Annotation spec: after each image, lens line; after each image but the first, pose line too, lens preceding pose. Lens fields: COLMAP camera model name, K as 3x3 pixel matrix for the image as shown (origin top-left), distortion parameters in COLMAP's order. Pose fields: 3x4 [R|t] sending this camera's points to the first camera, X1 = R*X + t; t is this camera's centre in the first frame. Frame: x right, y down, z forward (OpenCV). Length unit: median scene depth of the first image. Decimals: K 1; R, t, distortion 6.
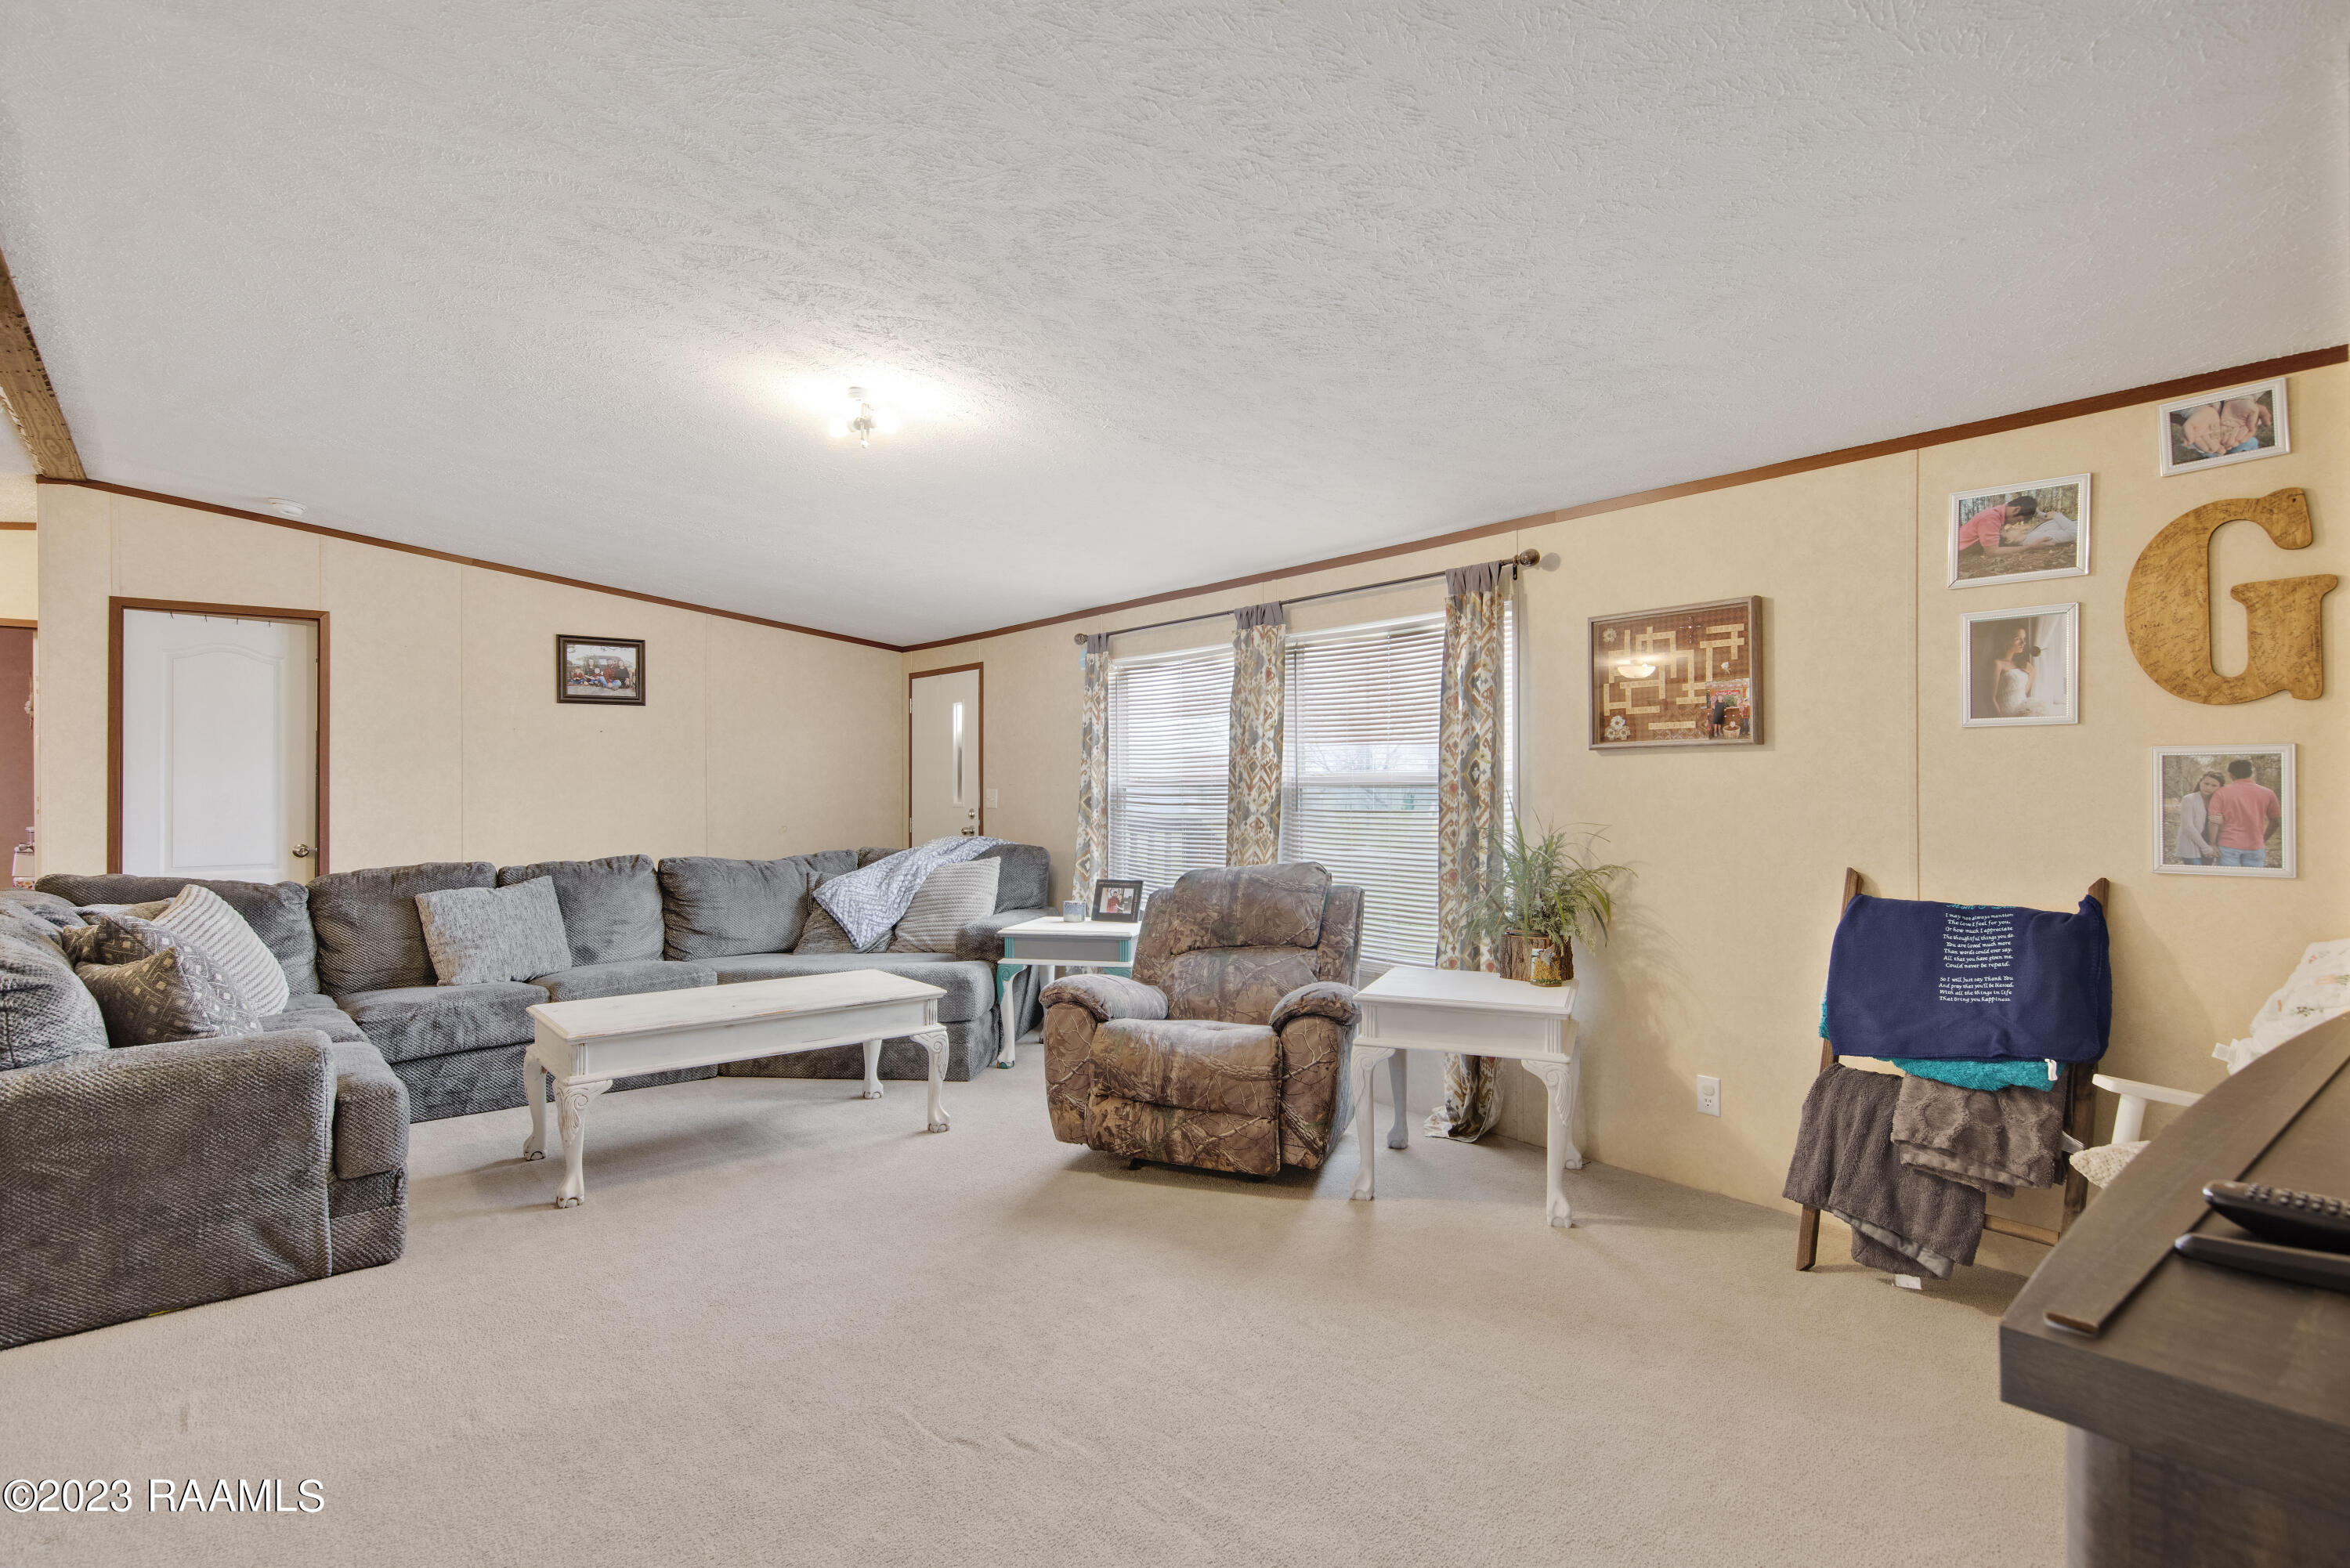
lens RADIAL K [[1153.9, 0, 1176.9], [0, 1153.9, 787.2], [0, 0, 1]] dist [-0.002562, -0.000975]
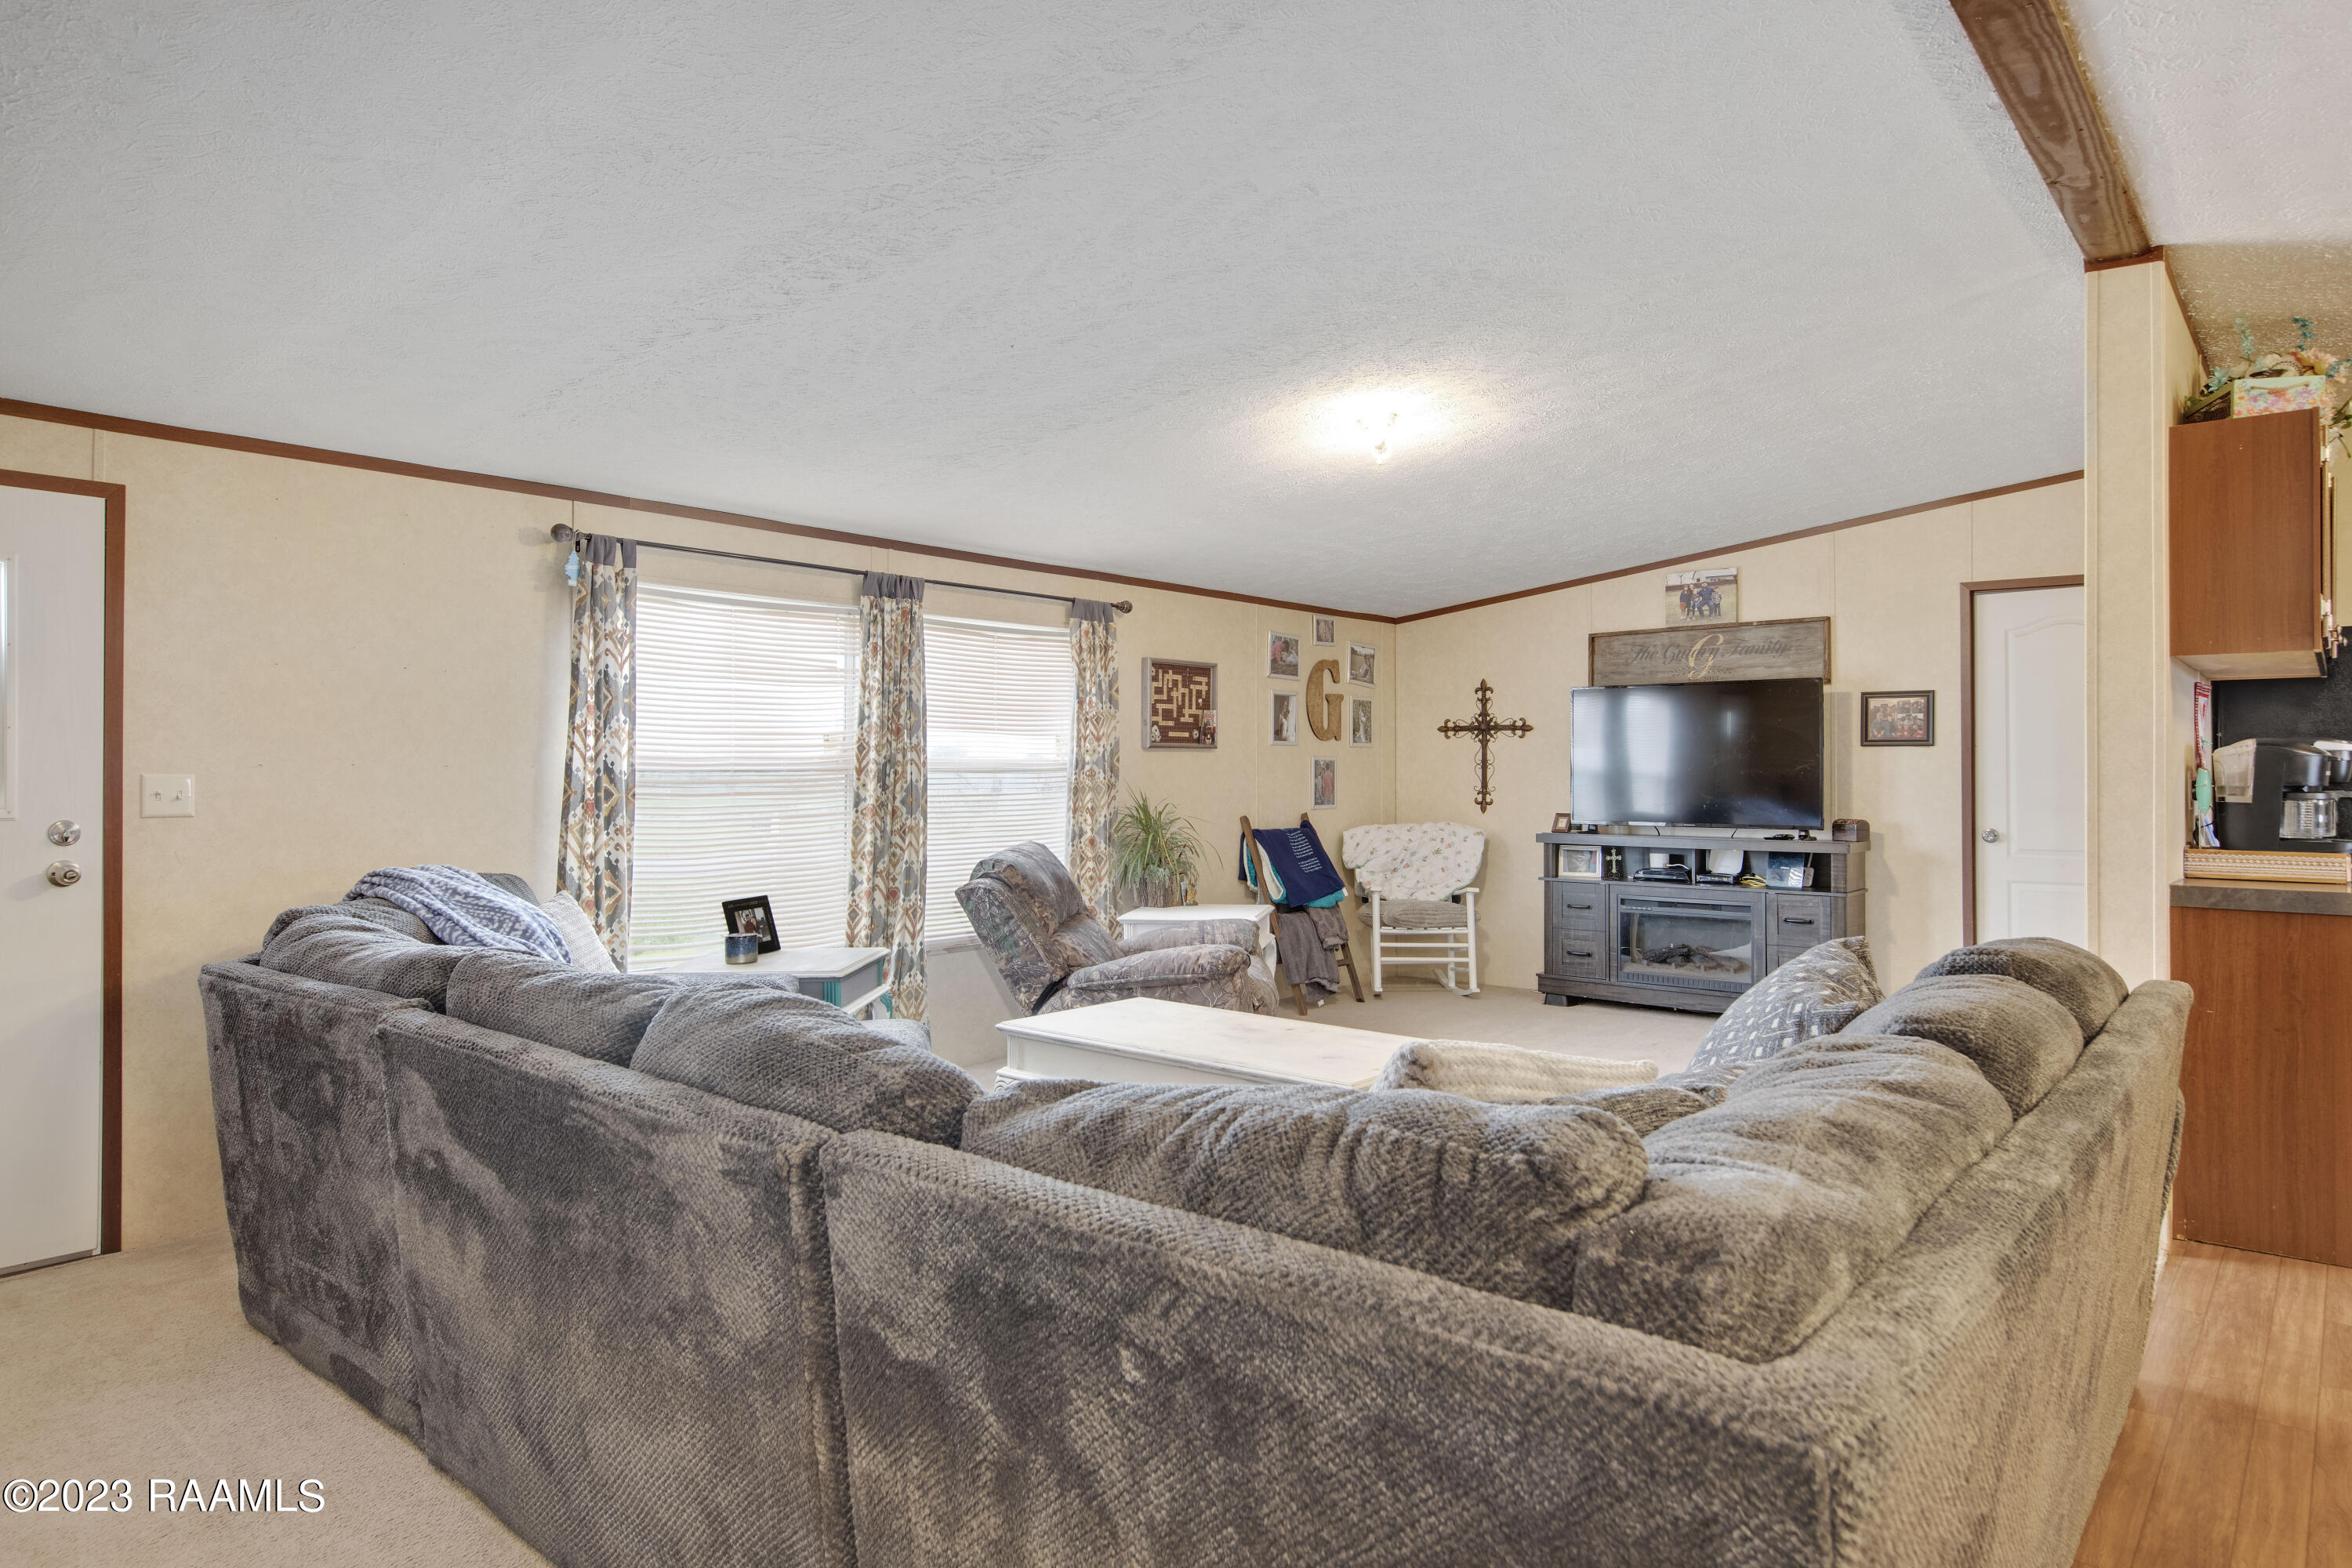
lens RADIAL K [[1380.1, 0, 1155.9], [0, 1380.1, 759.1], [0, 0, 1]] dist [0.008308, -0.002134]
pose [[-0.166920, 0.012224, 0.985895, -1.065339], [-0.001652, 0.999918, -0.012678, 0.004021], [-0.985969, -0.003745, -0.166887, 0.988207]]
